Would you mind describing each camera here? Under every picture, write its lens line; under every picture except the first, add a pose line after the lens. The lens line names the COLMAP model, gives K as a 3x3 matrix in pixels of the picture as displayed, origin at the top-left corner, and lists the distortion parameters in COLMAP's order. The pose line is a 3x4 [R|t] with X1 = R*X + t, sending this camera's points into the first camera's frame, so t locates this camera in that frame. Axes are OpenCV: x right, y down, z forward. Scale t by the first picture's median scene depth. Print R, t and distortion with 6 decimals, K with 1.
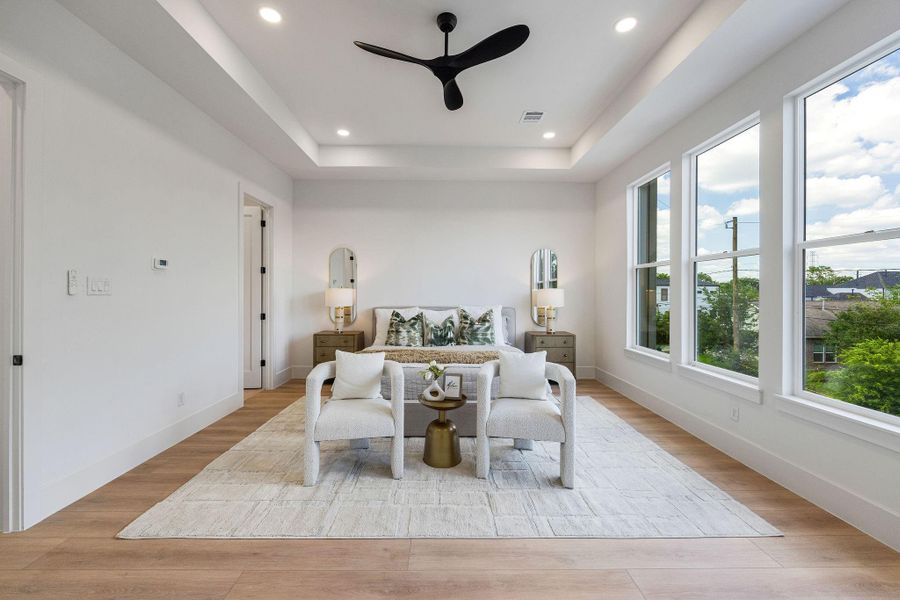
lens RADIAL K [[360.4, 0, 445.5], [0, 360.4, 291.8], [0, 0, 1]] dist [-0.002832, -0.000262]
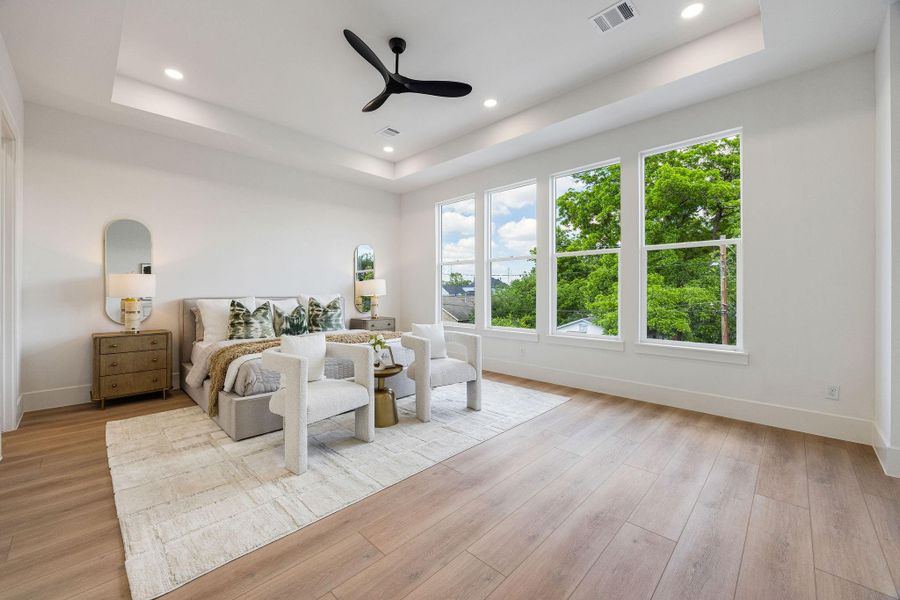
lens RADIAL K [[356.1, 0, 442.8], [0, 356.1, 291.1], [0, 0, 1]] dist [-0.001852, 0.000087]
pose [[0.710772, -0.001994, 0.703420, -0.407529], [0.001729, 0.999998, 0.001087, 0.031452], [-0.703421, 0.000444, 0.710774, 0.038765]]
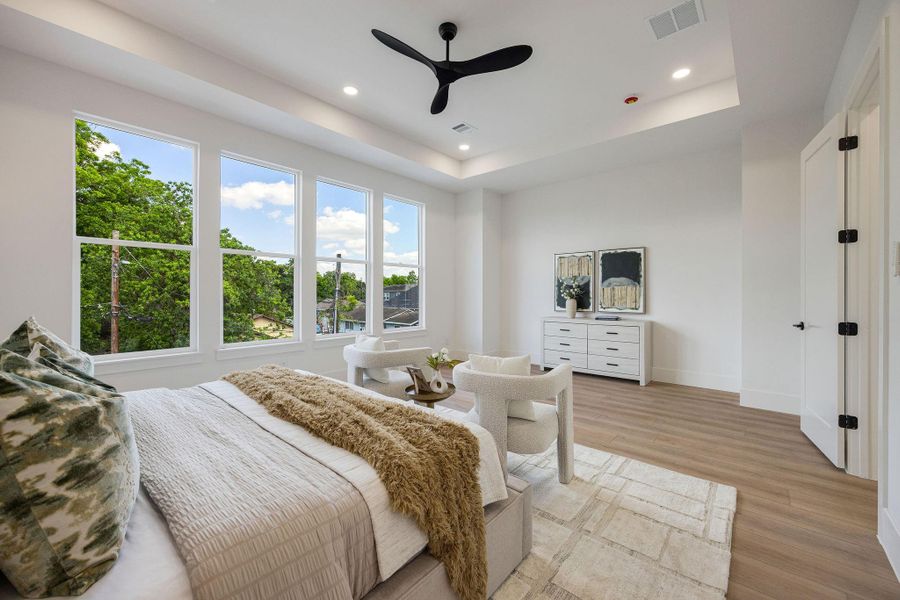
lens RADIAL K [[360.4, 0, 445.5], [0, 360.4, 291.8], [0, 0, 1]] dist [-0.002832, -0.000262]
pose [[-0.743505, -0.004139, 0.668718, -0.413624], [-0.007410, 0.999970, -0.002049, 0.024148], [-0.668690, -0.006478, -0.743514, 1.034844]]
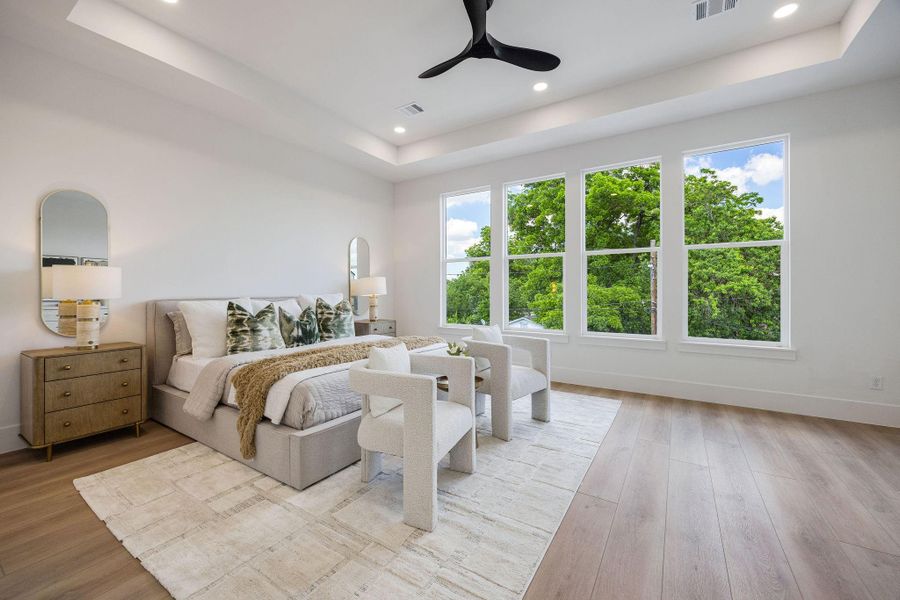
lens RADIAL K [[360.4, 0, 445.5], [0, 360.4, 291.8], [0, 0, 1]] dist [-0.002832, -0.000262]
pose [[0.552040, -0.005053, 0.833802, -0.509596], [0.001287, 0.999986, 0.005208, 0.031585], [-0.833817, -0.001802, 0.552039, 0.306182]]
